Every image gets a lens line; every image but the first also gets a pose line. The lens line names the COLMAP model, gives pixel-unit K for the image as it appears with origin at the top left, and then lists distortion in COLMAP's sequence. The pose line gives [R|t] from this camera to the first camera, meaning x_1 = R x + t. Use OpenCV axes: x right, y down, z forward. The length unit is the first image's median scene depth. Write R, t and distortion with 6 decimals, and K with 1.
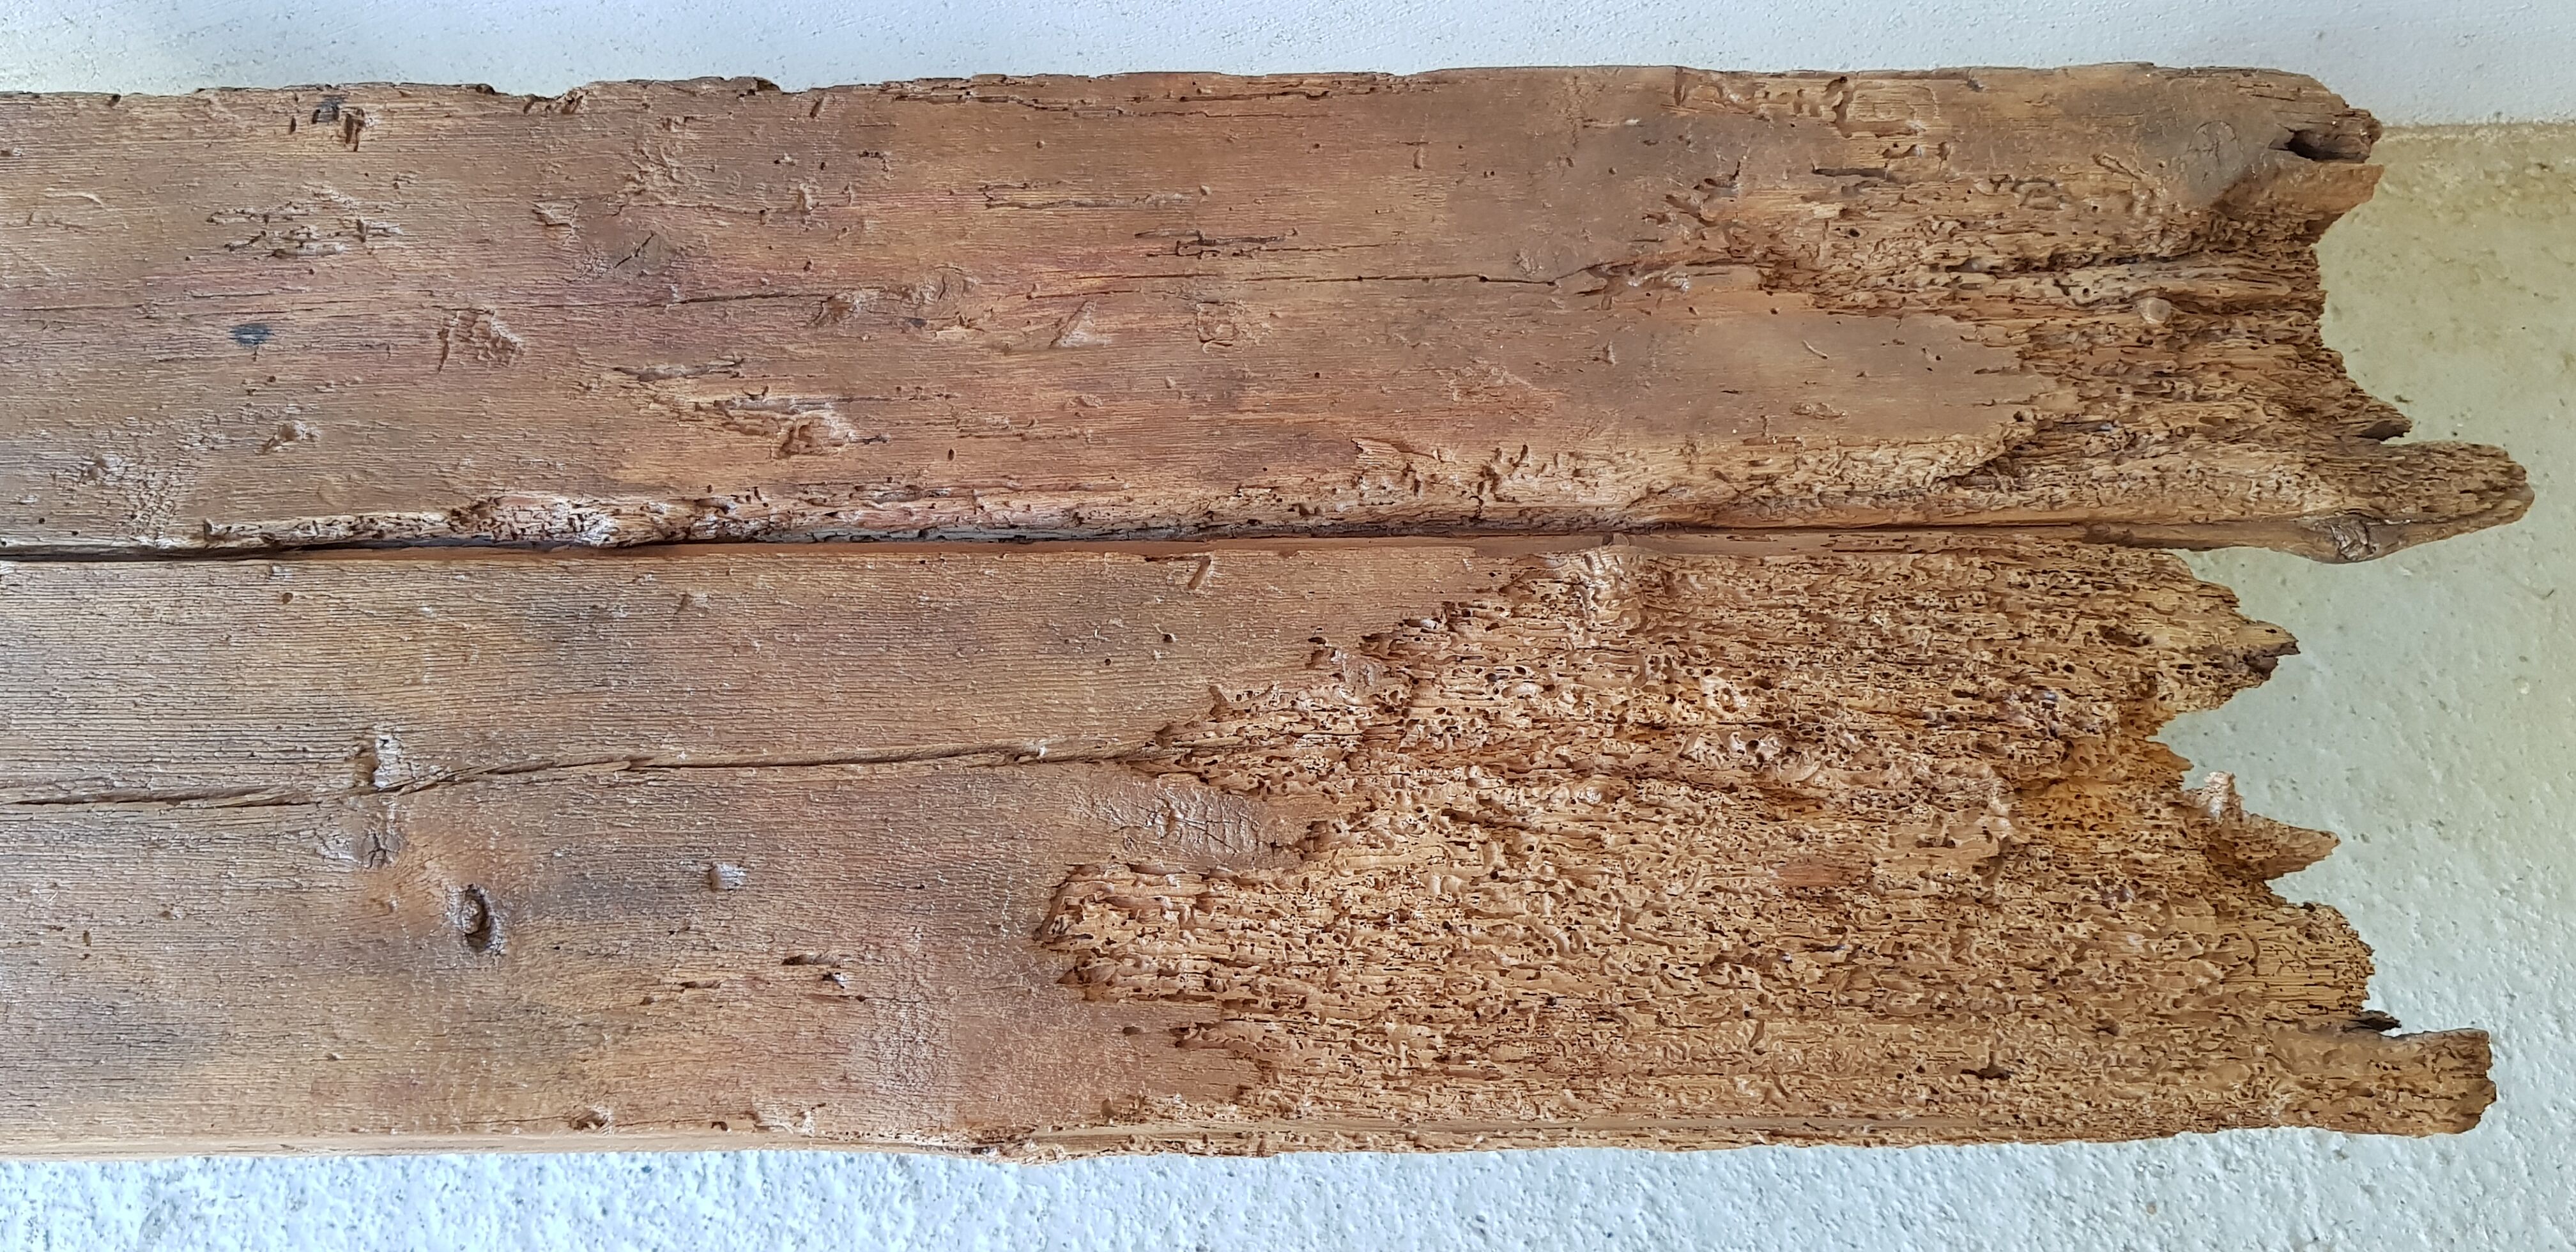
lens RADIAL K [[2121.6, 0, 1249.0], [0, 2121.6, 622.5], [0, 0, 1]] dist [0.094027, -0.214028]
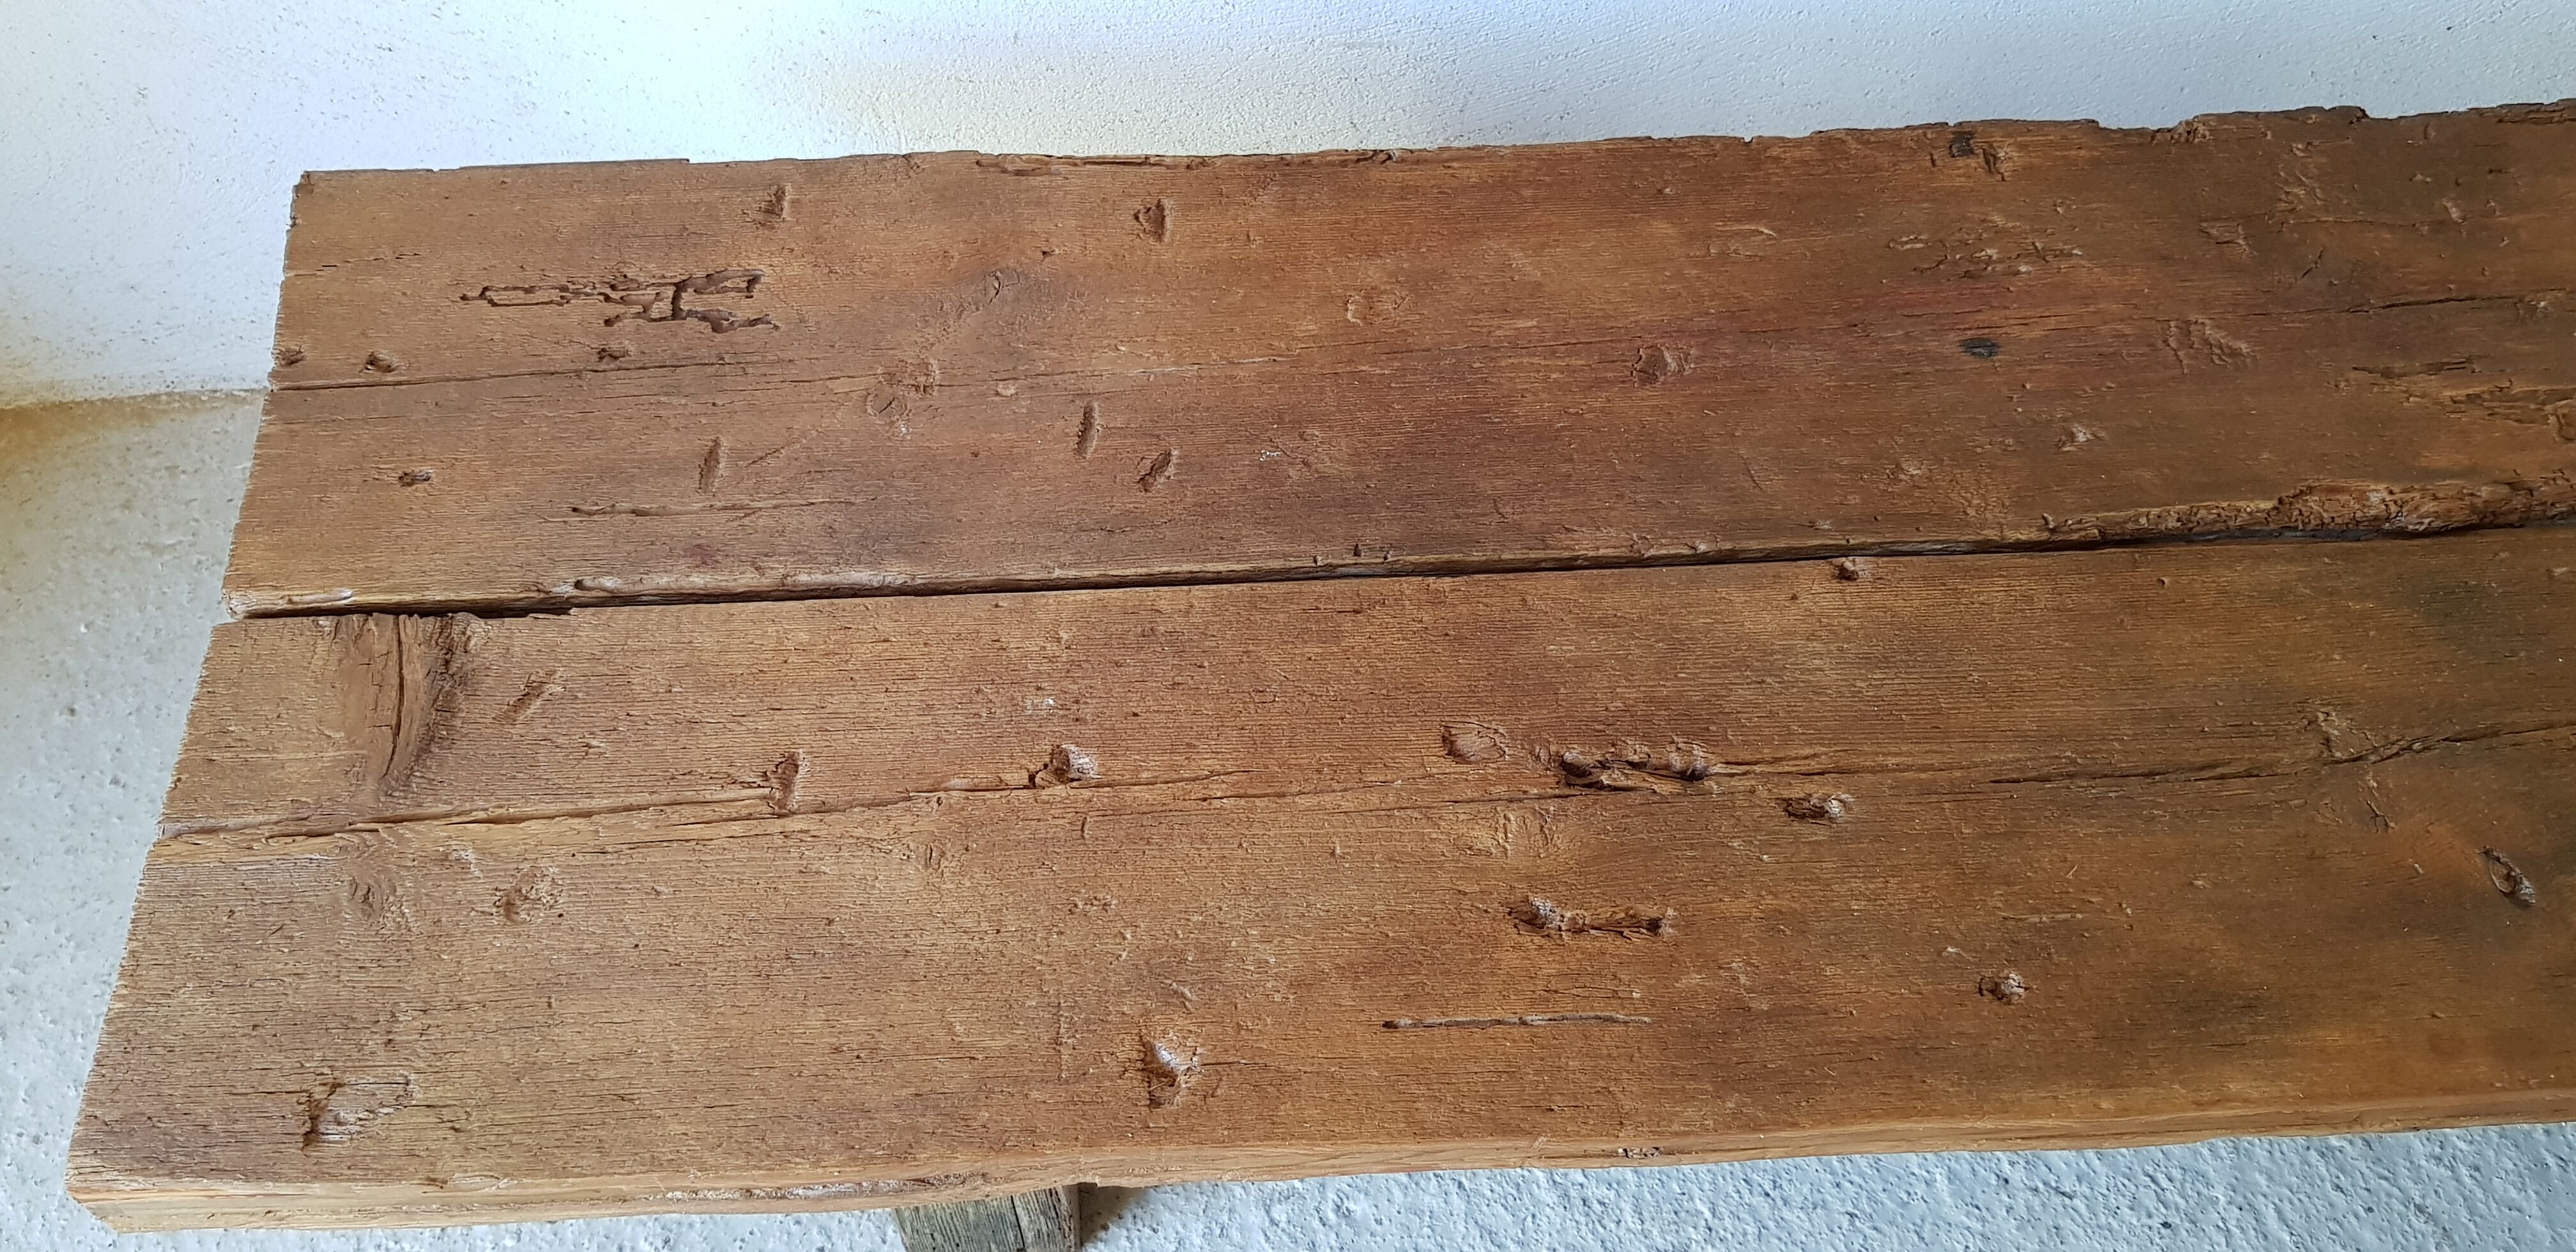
lens RADIAL K [[2121.6, 0, 1249.0], [0, 2121.6, 622.5], [0, 0, 1]] dist [0.094027, -0.214028]
pose [[0.999646, -0.026560, -0.001715, -0.839204], [0.026155, 0.992234, -0.121604, 0.112884], [0.004932, 0.121516, 0.992577, 0.005666]]
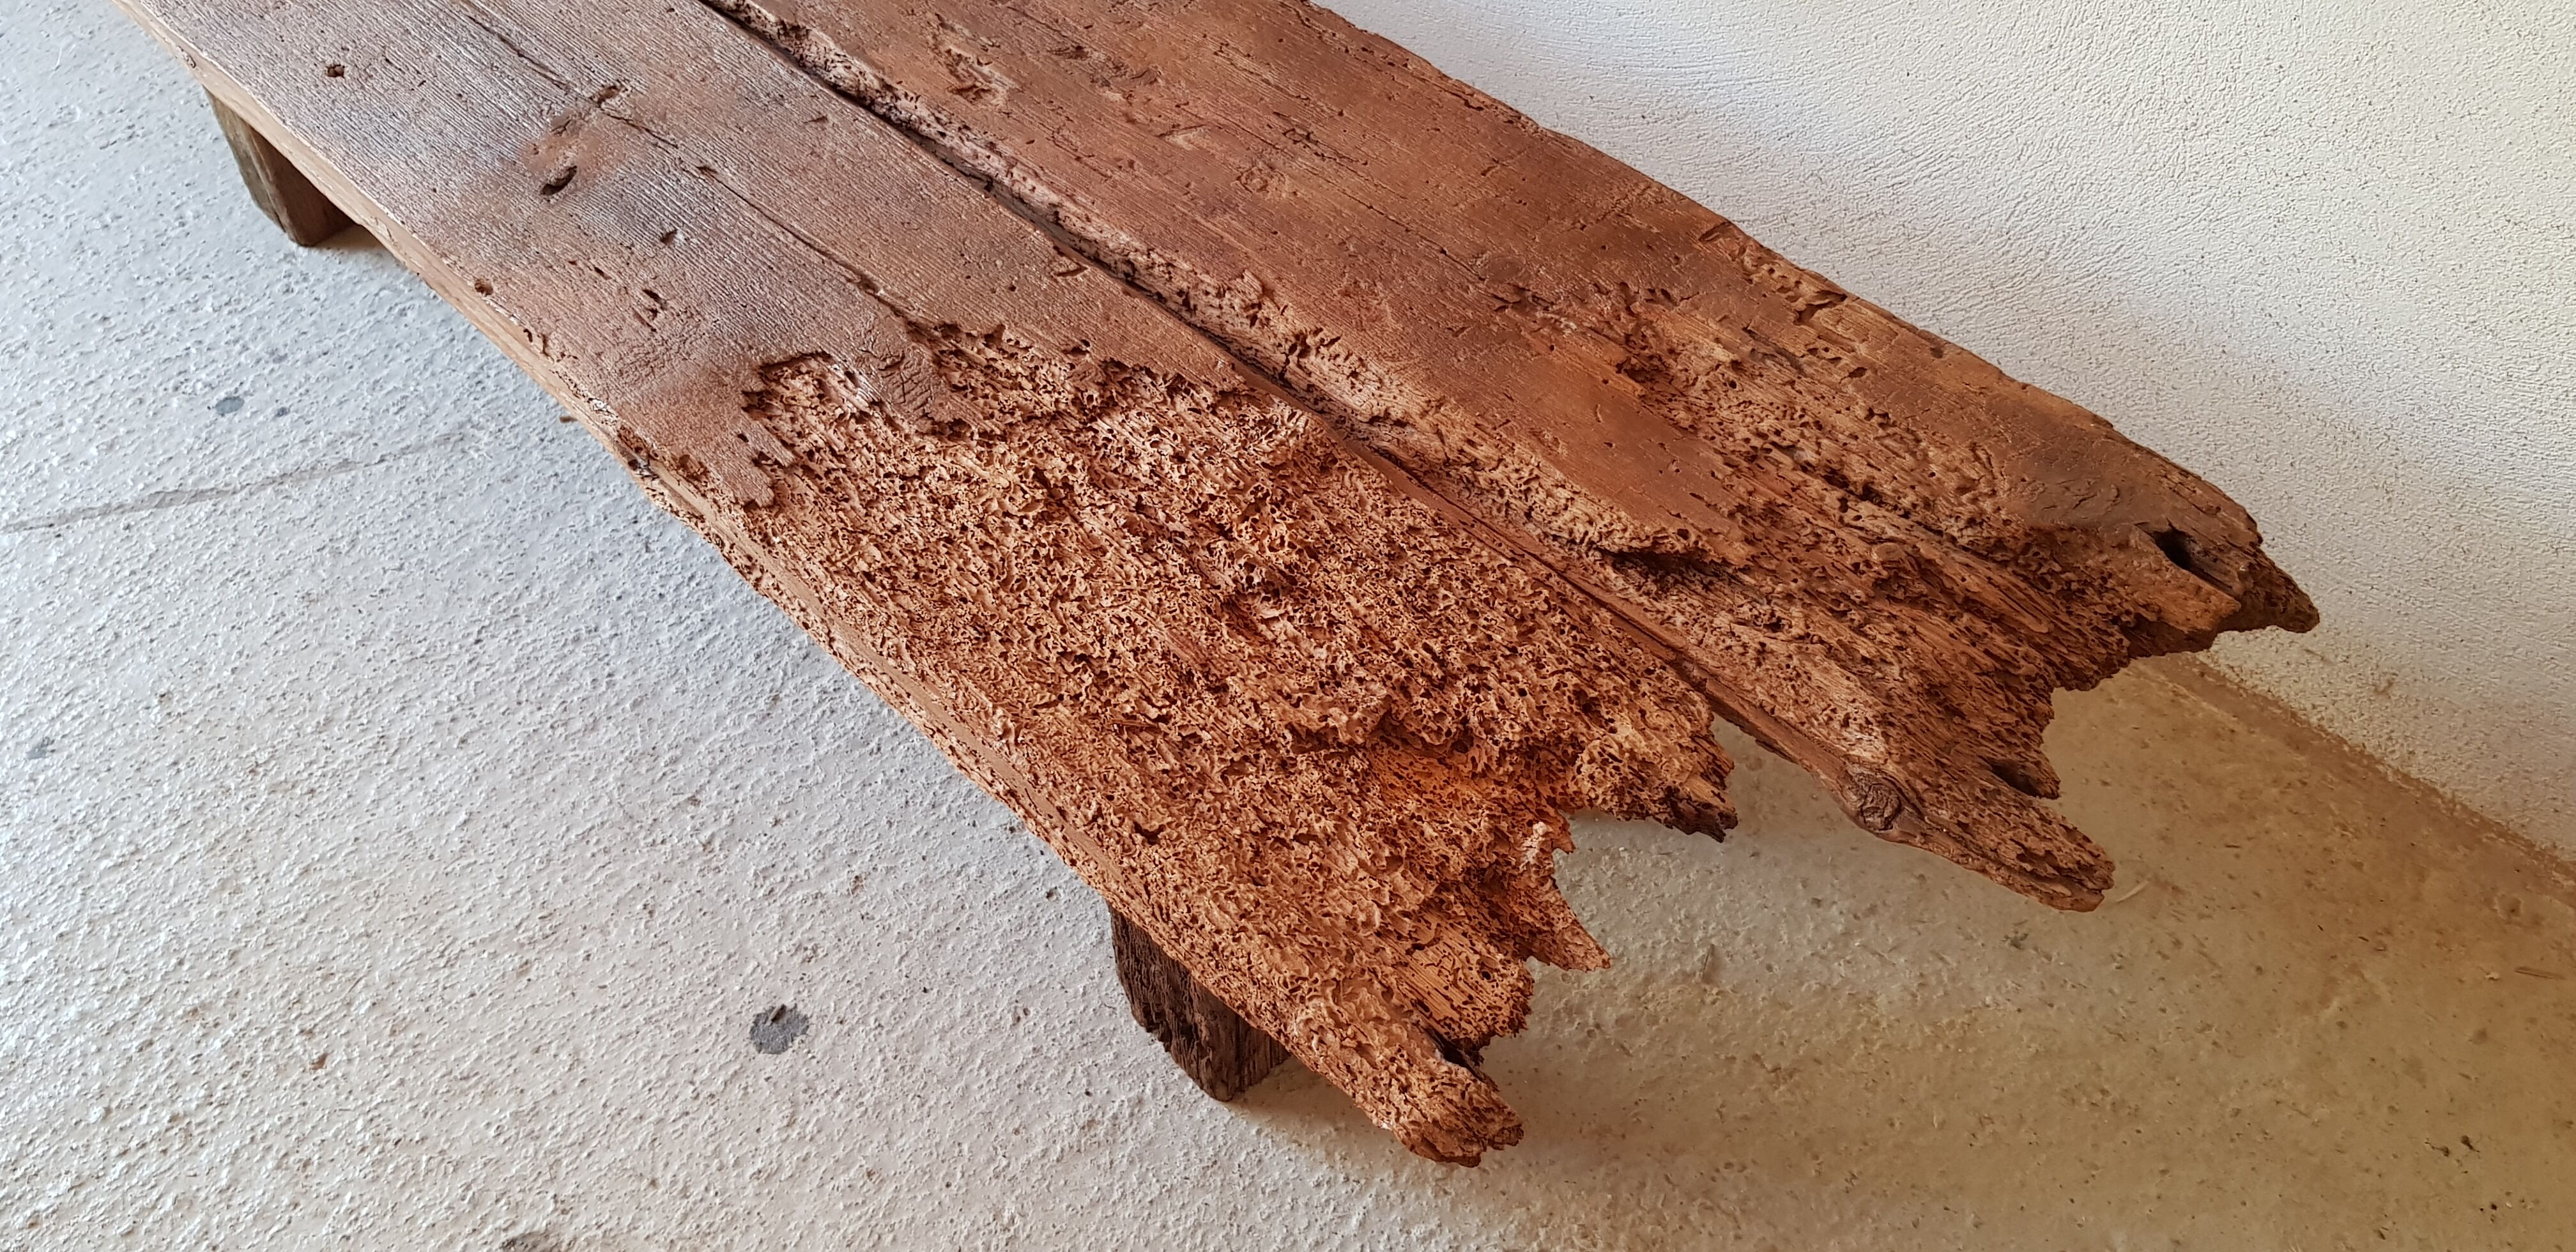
lens RADIAL K [[2121.6, 0, 1249.0], [0, 2121.6, 622.5], [0, 0, 1]] dist [0.094027, -0.214028]
pose [[0.674985, 0.526214, -0.517198, 0.785004], [-0.638853, 0.767510, -0.052866, 0.131876], [0.369136, 0.366097, 0.854232, 0.032164]]
